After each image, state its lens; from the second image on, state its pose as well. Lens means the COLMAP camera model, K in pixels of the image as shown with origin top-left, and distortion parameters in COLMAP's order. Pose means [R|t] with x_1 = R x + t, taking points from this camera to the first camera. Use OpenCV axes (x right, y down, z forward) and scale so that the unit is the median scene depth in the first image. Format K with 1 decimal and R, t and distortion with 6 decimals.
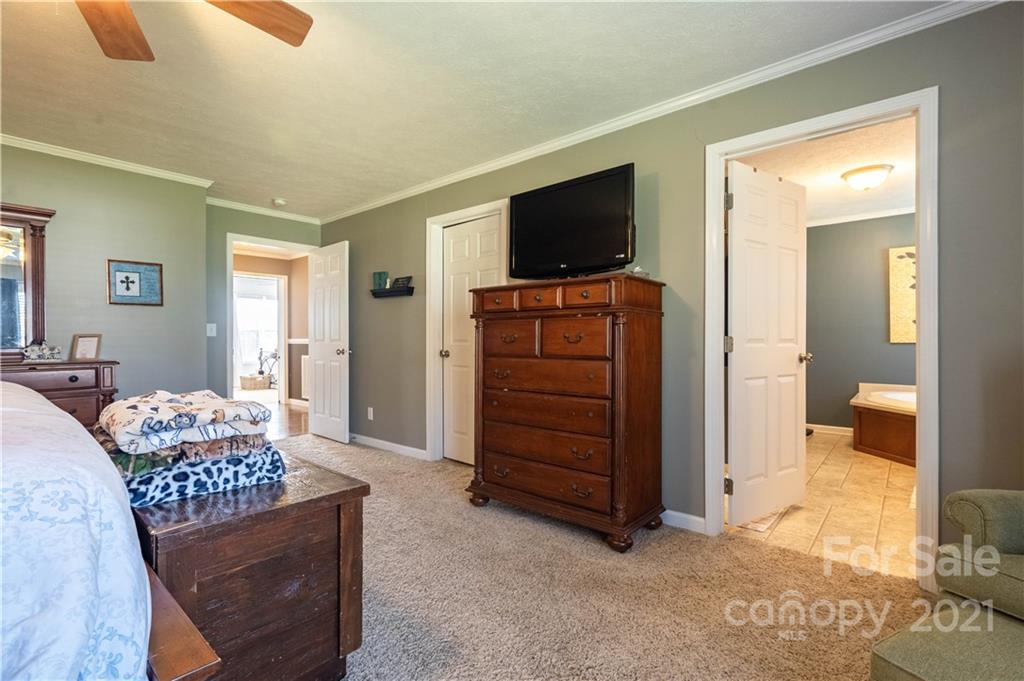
lens RADIAL K [[466.9, 0, 510.1], [0, 466.9, 339.8], [0, 0, 1]] dist [-0.003102, 0.000509]
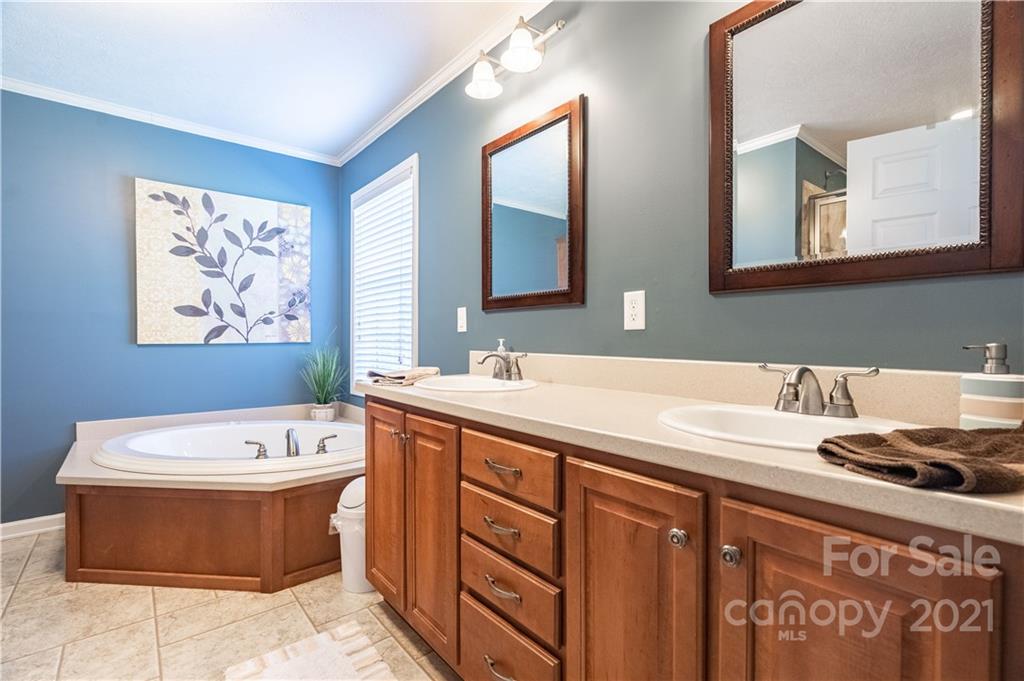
lens RADIAL K [[466.9, 0, 514.3], [0, 466.9, 339.2], [0, 0, 1]] dist [-0.003102, 0.000509]
pose [[0.167156, -0.004024, 0.985922, 0.341924], [-0.000677, 0.999991, 0.004197, -0.003370], [-0.985930, -0.001369, 0.167151, 0.464066]]
